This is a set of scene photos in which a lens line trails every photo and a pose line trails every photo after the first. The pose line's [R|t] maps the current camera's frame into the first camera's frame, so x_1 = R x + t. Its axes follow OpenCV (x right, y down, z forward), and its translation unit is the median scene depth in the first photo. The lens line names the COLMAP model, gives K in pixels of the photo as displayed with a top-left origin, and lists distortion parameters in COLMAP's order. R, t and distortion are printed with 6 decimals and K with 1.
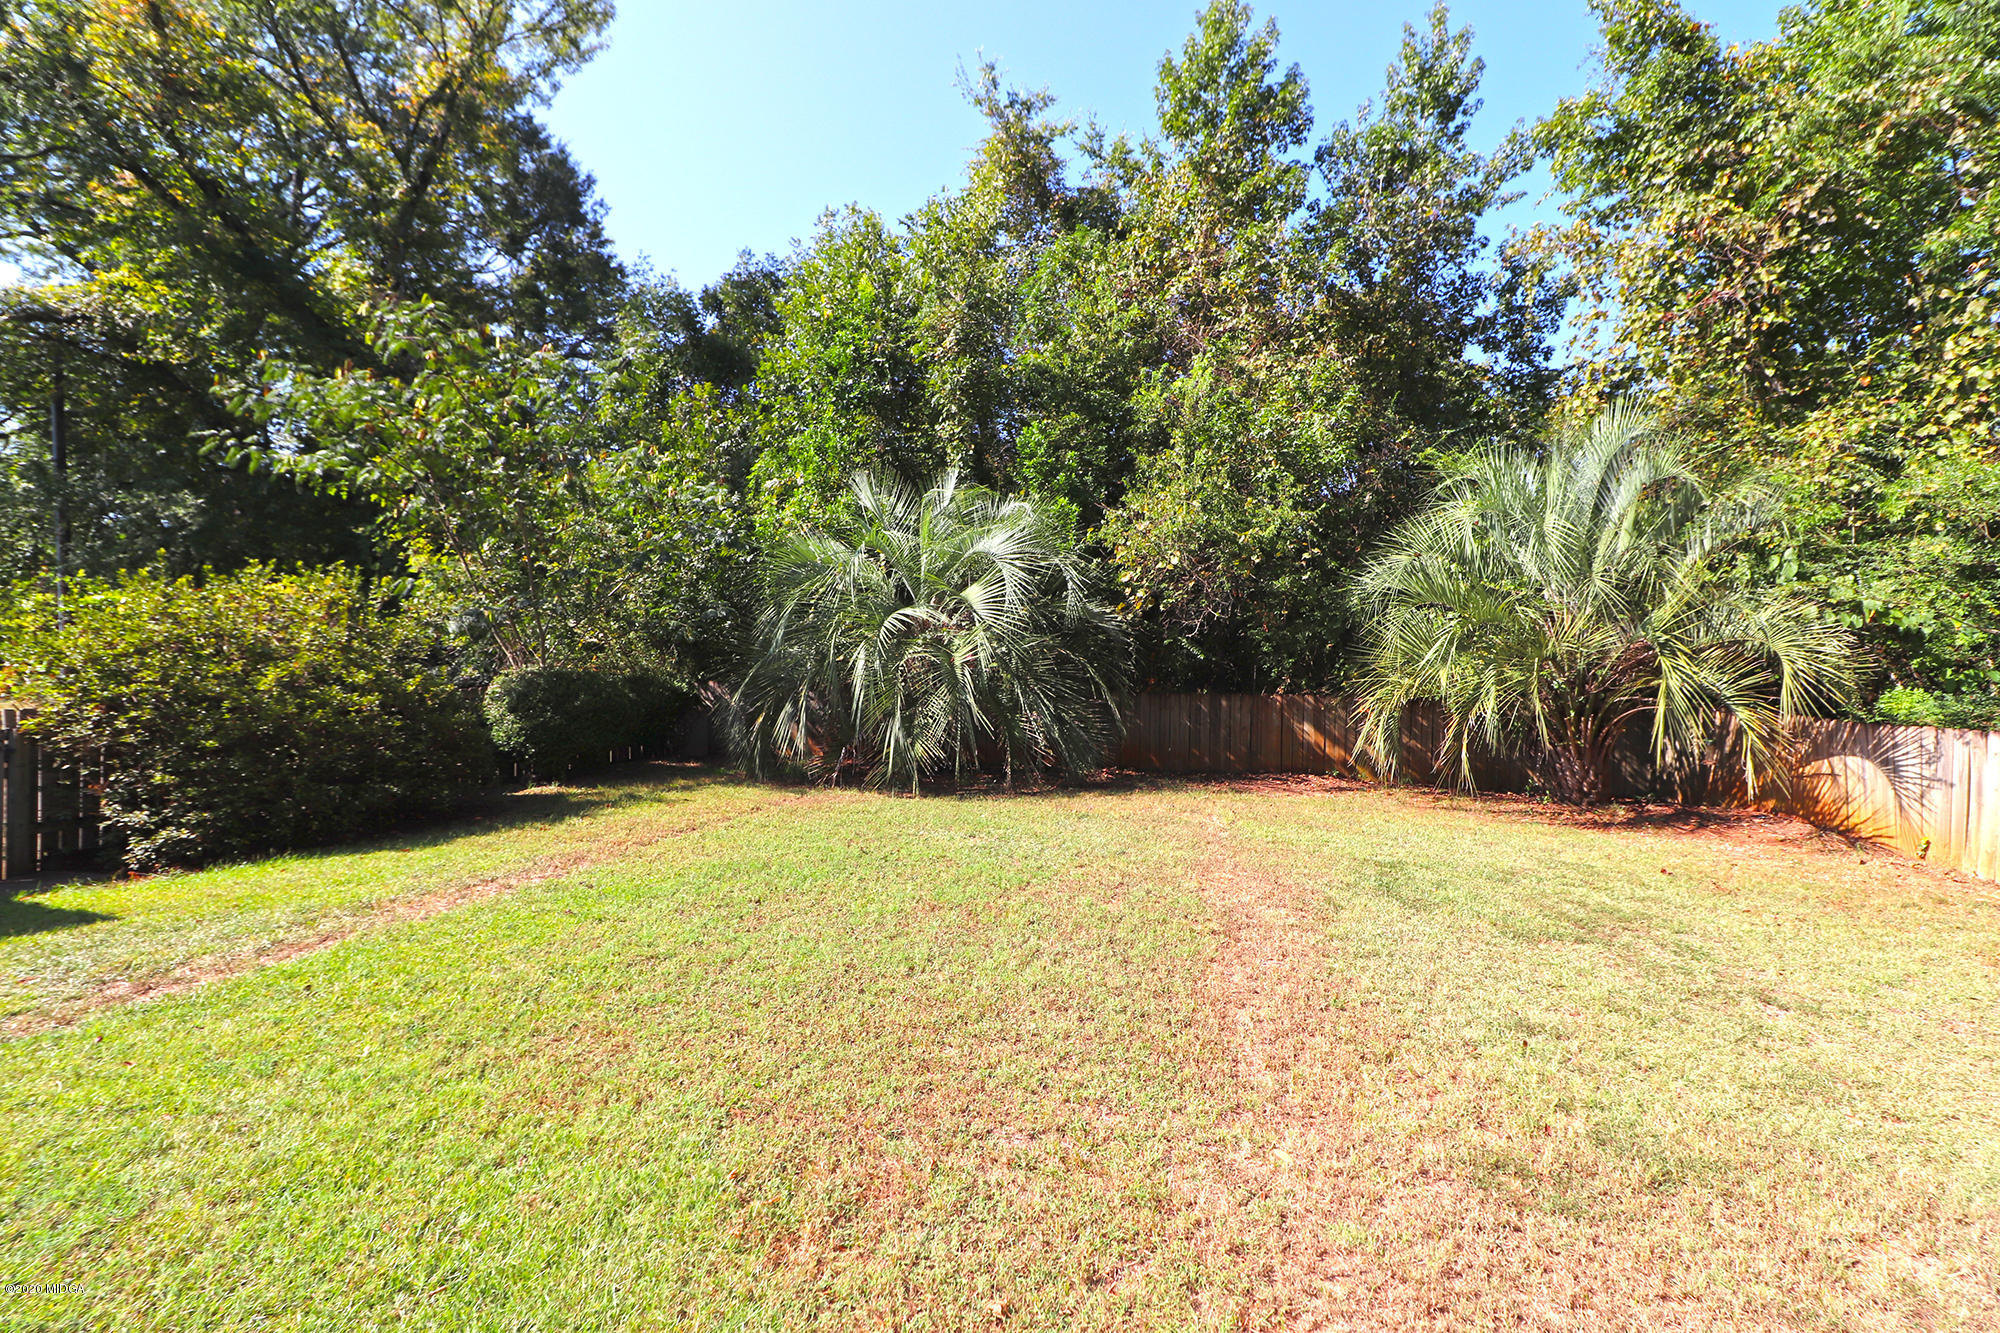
lens RADIAL K [[930.1, 0, 1020.0], [0, 930.1, 660.7], [0, 0, 1]] dist [0.001821, -0.012764]
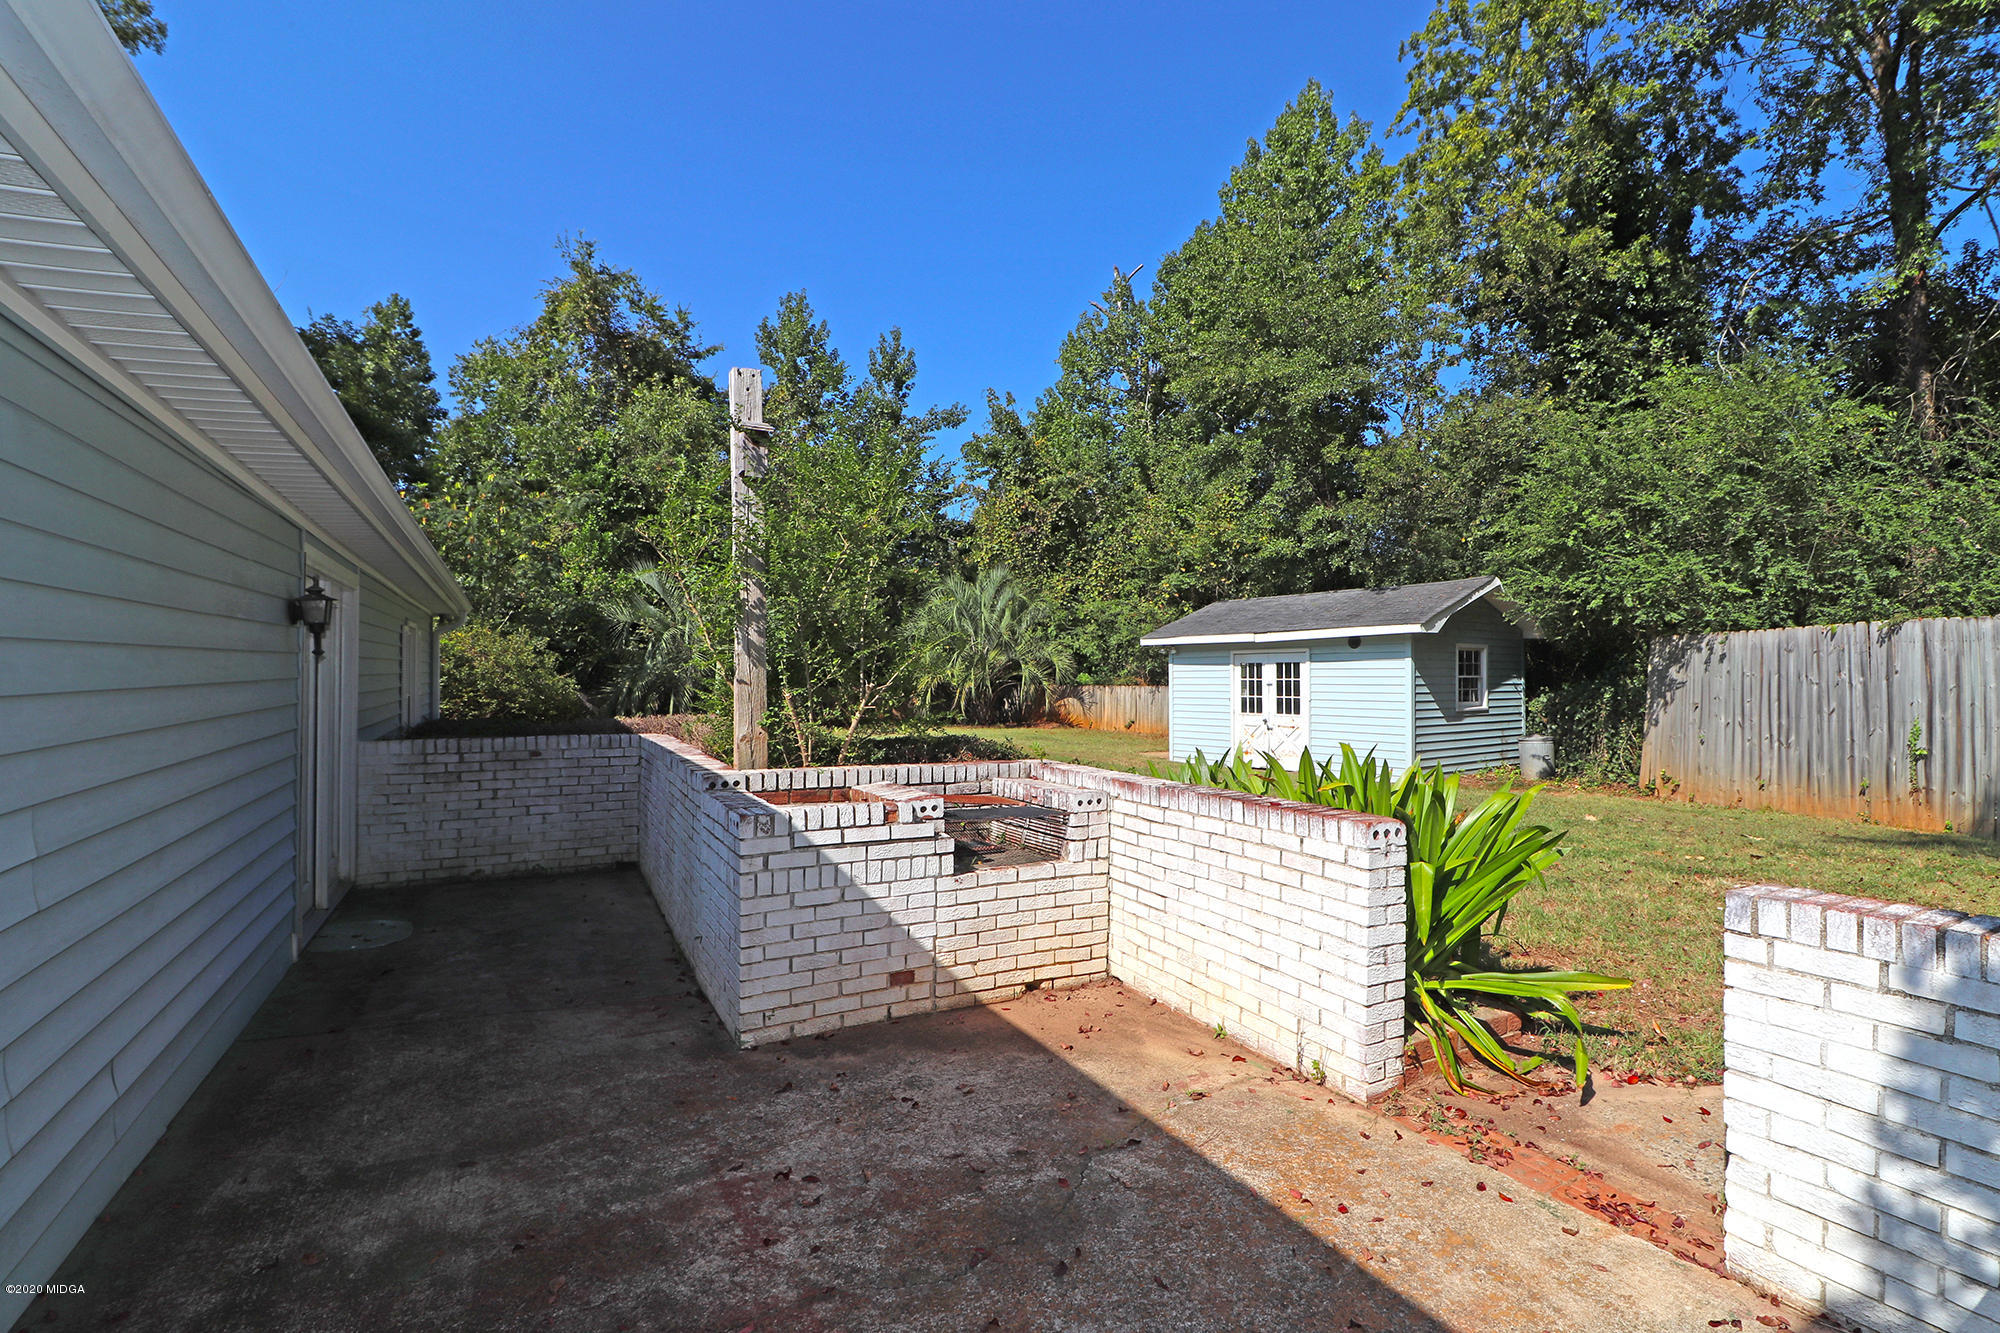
lens RADIAL K [[924.7, 0, 1012.2], [0, 924.7, 657.2], [0, 0, 1]] dist [-0.000346, -0.011278]
pose [[0.728926, -0.006428, 0.684562, -0.970950], [0.017357, 0.999808, -0.009093, -0.000057], [-0.684372, 0.018510, 0.728898, -0.793529]]
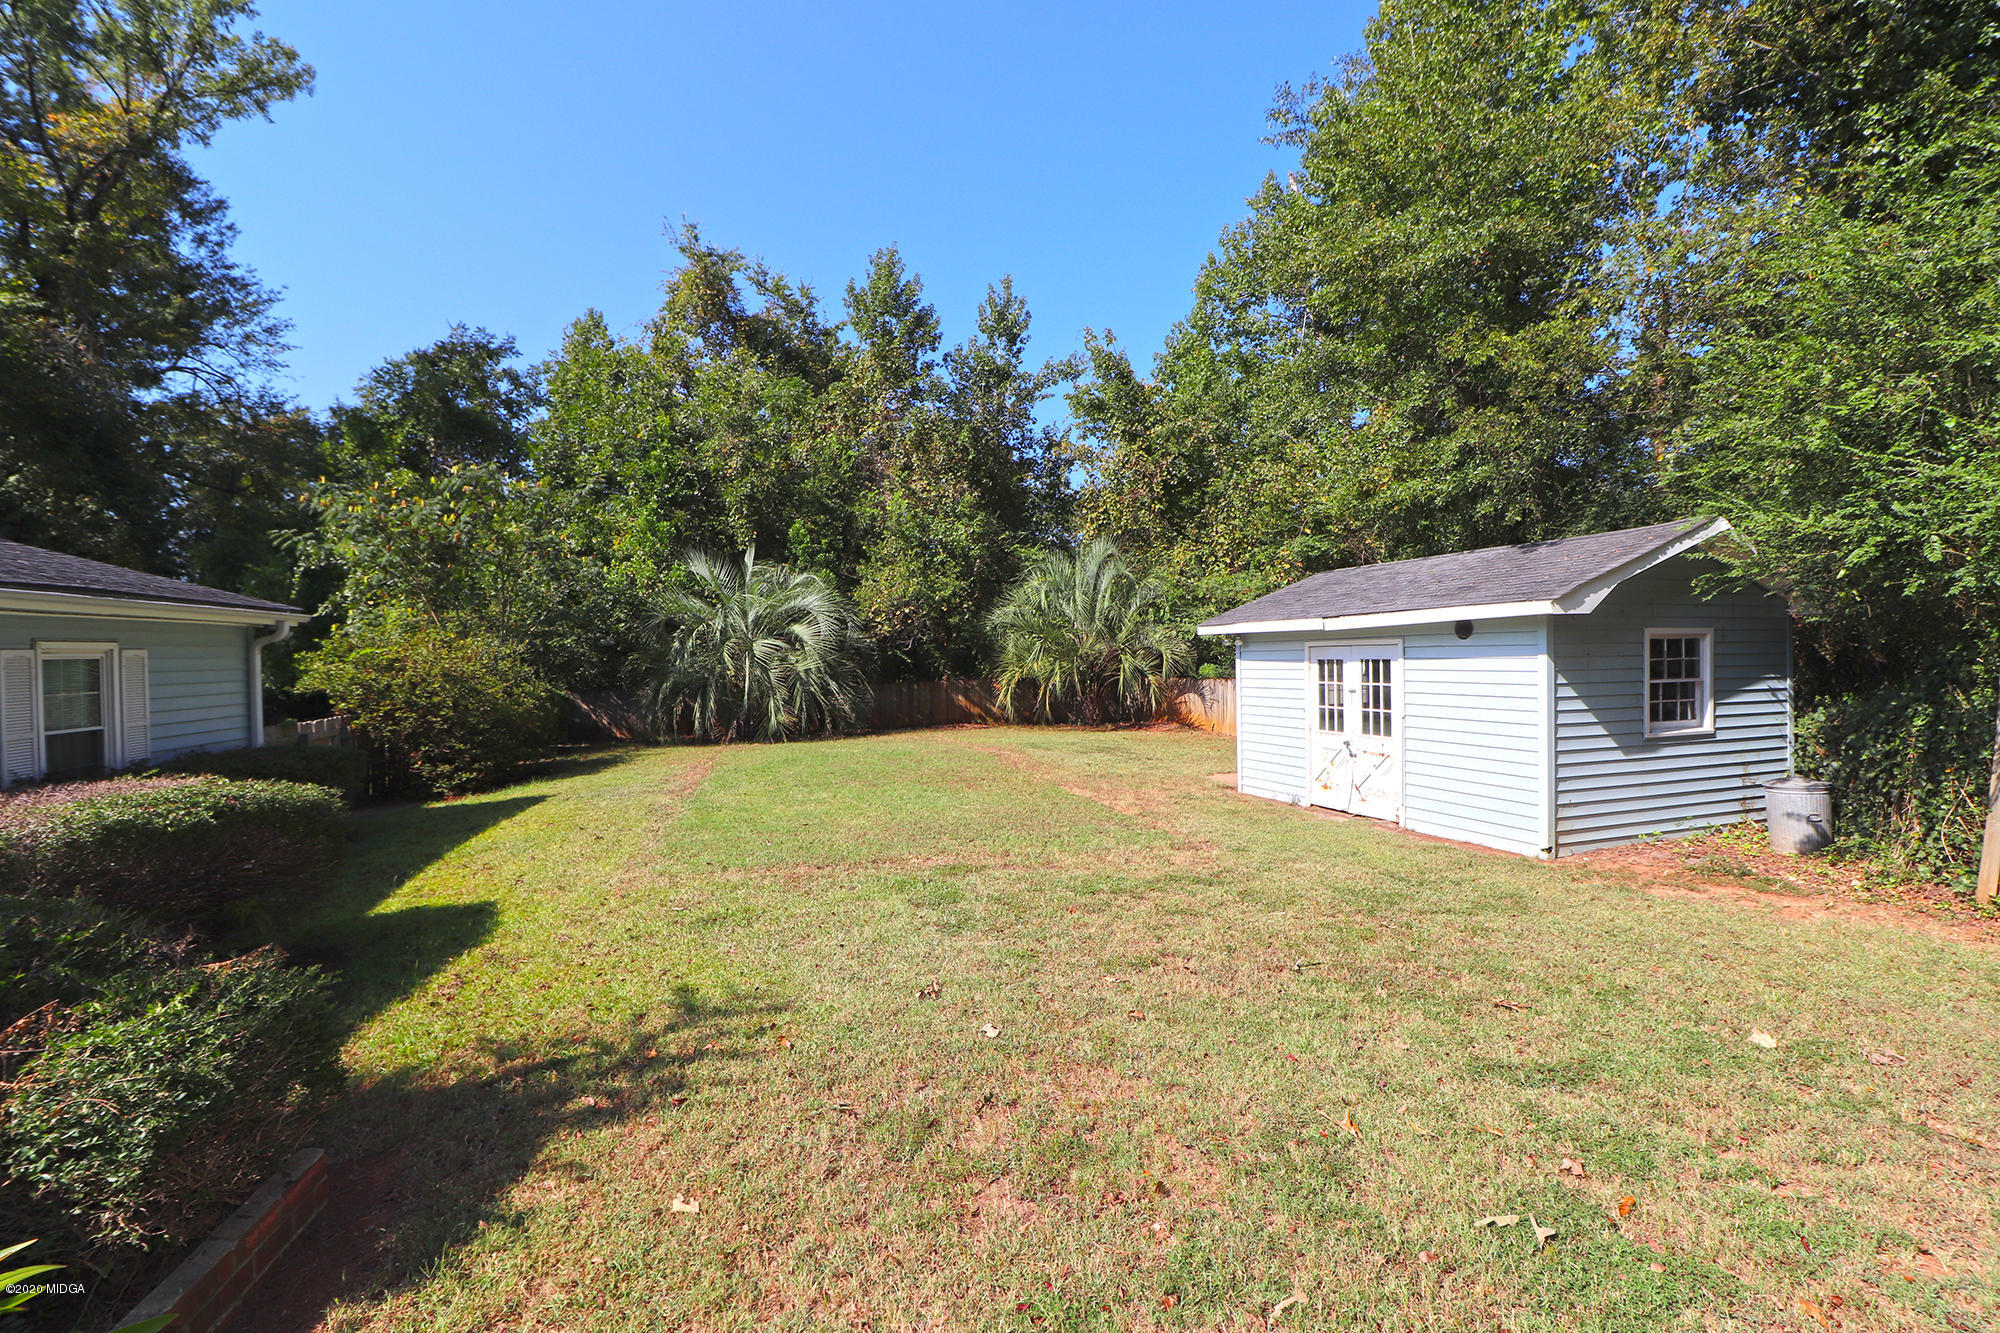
lens RADIAL K [[924.7, 0, 1012.2], [0, 924.7, 657.2], [0, 0, 1]] dist [-0.000346, -0.011278]
pose [[0.889390, -0.033643, 0.455909, -0.479798], [0.033657, 0.999401, 0.008091, -0.020066], [-0.455908, 0.008148, 0.889990, -0.736527]]
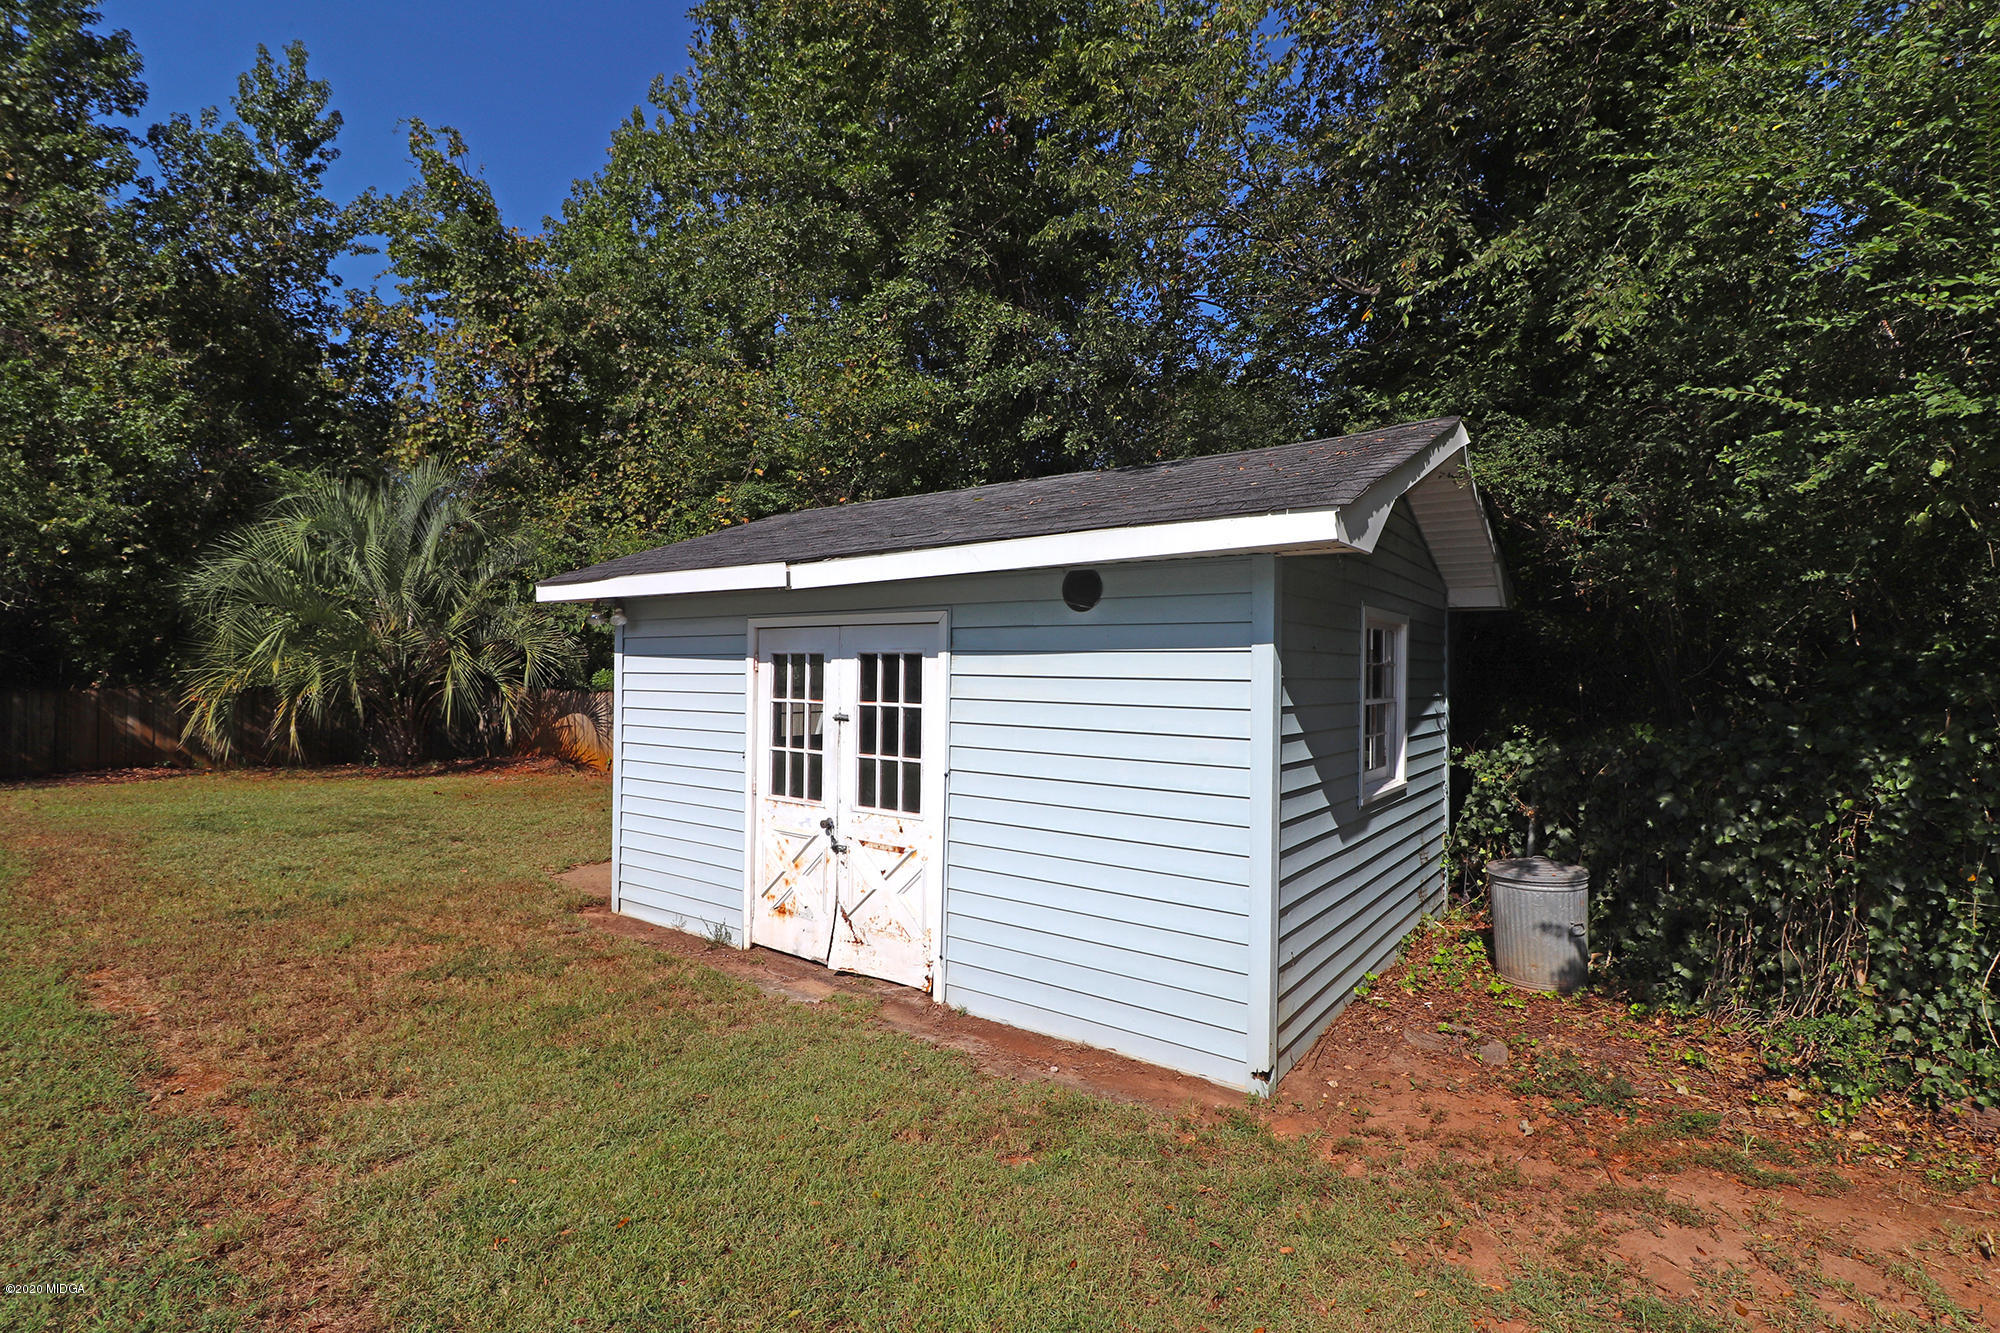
lens RADIAL K [[924.7, 0, 1012.2], [0, 924.7, 657.2], [0, 0, 1]] dist [-0.000346, -0.011278]
pose [[0.492361, -0.003617, 0.870384, -0.090063], [0.001686, 0.999993, 0.003202, 0.002589], [-0.870390, -0.000109, 0.492364, -0.344504]]
